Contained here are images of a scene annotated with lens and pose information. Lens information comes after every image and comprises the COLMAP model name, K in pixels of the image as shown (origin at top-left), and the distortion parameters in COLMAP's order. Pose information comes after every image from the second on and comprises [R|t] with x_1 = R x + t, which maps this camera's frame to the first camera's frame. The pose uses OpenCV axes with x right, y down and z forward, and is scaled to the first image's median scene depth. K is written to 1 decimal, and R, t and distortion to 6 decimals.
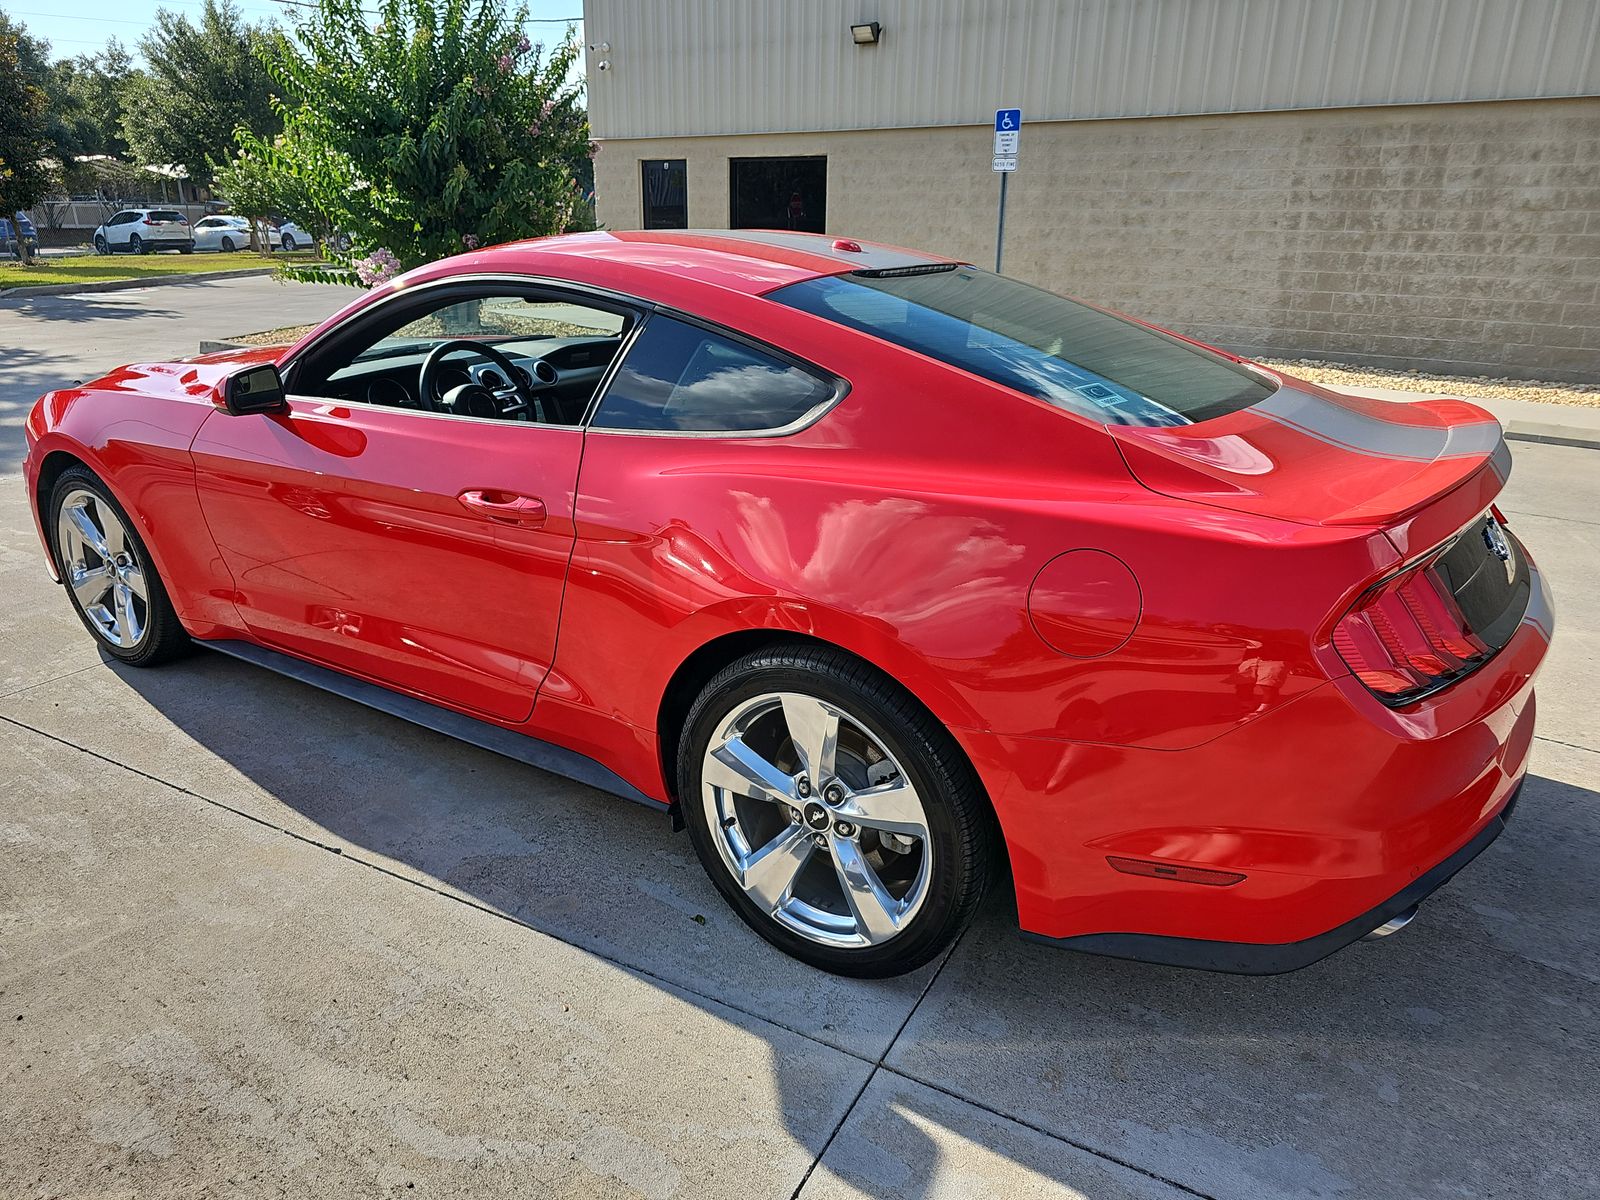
lens RADIAL K [[1050.9, 0, 801.0], [0, 1050.9, 600.3], [0, 0, 1]] dist [0.001058, -0.003376]
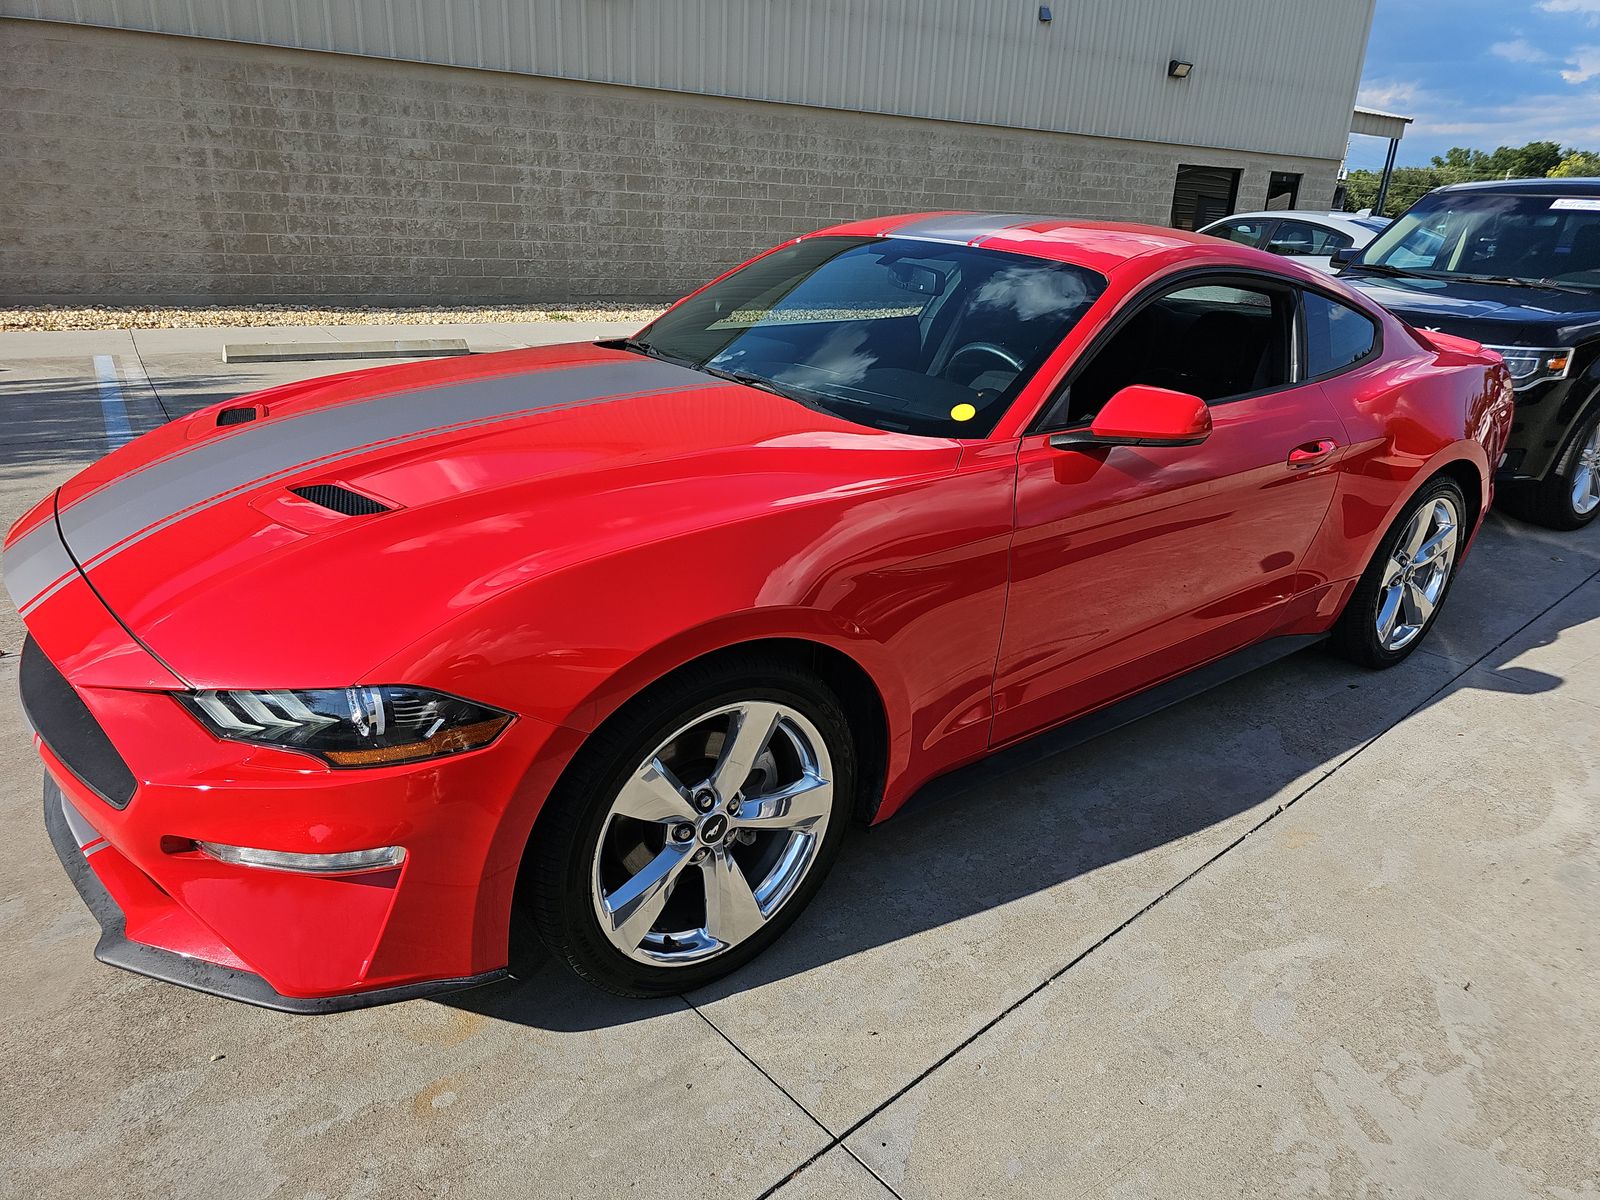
lens RADIAL K [[1050.9, 0, 799.5], [0, 1050.9, 602.2], [0, 0, 1]] dist [0.001058, -0.003376]
pose [[0.332567, -0.330622, 0.883226, -0.325684], [0.273363, 0.930122, 0.245246, -0.078519], [-0.902592, 0.159880, 0.399708, 0.213852]]
